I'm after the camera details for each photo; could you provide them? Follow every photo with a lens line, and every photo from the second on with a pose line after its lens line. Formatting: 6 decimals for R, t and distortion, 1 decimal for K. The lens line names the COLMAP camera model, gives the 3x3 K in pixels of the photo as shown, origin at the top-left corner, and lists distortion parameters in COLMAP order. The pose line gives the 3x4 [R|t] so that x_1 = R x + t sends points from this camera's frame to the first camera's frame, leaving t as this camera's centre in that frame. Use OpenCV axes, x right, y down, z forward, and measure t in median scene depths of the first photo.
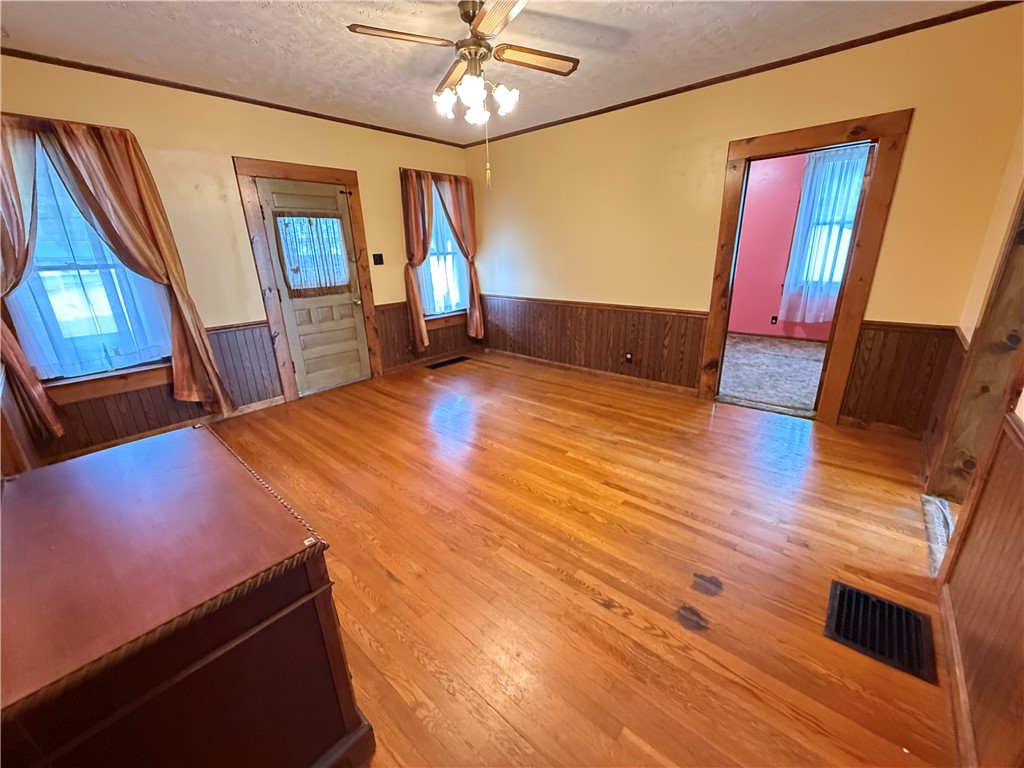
lens RADIAL K [[409.3, 0, 511.2], [0, 409.3, 386.0], [0, 0, 1]] dist [-0.002067, 0.000690]
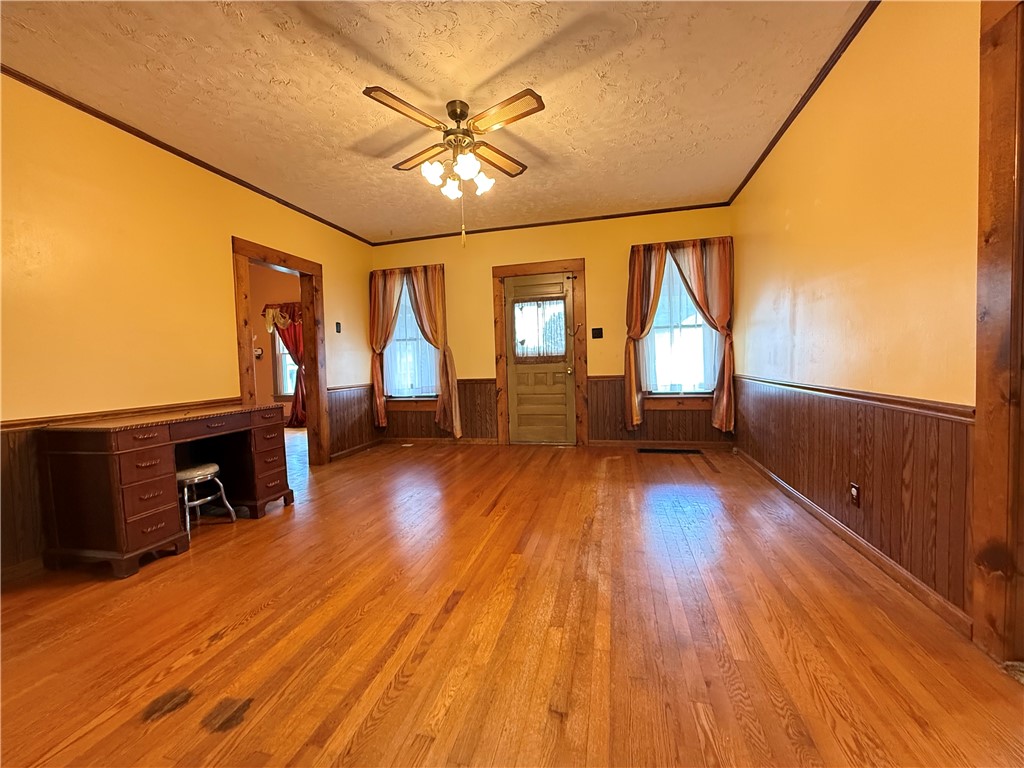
lens RADIAL K [[409.3, 0, 509.6], [0, 409.3, 384.3], [0, 0, 1]] dist [-0.002067, 0.000690]
pose [[0.459545, 0.058781, -0.886207, 0.565247], [-0.266143, 0.961069, -0.074262, -0.054037], [0.847341, 0.269985, 0.457299, 0.417107]]
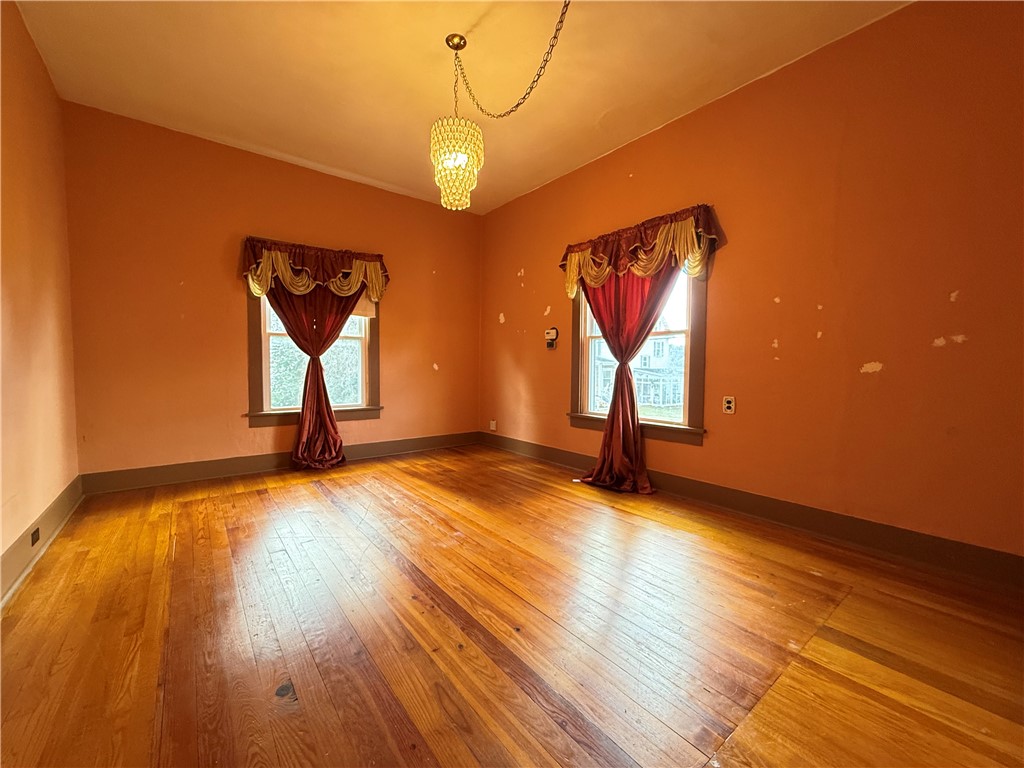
lens RADIAL K [[409.3, 0, 515.1], [0, 409.3, 381.1], [0, 0, 1]] dist [-0.002067, 0.000690]
pose [[-0.167235, 0.066424, -0.983677, -0.590638], [-0.308458, 0.944115, 0.116194, -0.009261], [0.936422, 0.322855, -0.137400, 0.353824]]
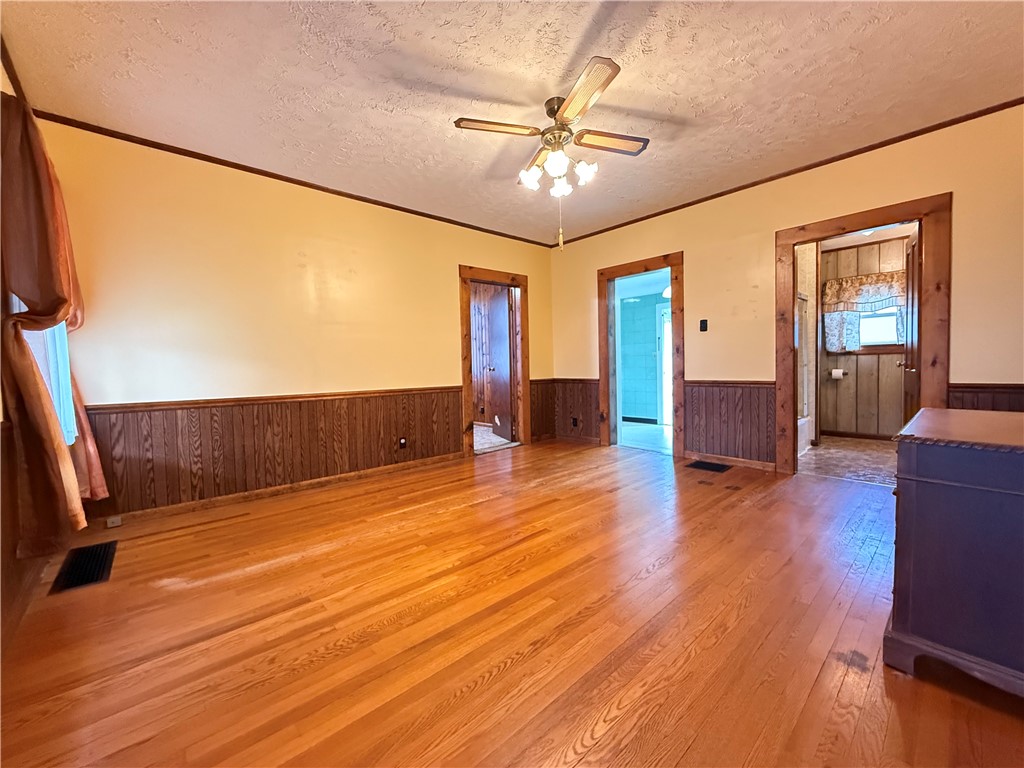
lens RADIAL K [[409.3, 0, 511.3], [0, 409.3, 384.4], [0, 0, 1]] dist [-0.002067, 0.000690]
pose [[0.108182, -0.018743, 0.993954, -0.679936], [0.338953, 0.940608, -0.019154, -0.100479], [-0.934563, 0.338976, 0.108110, 0.661858]]
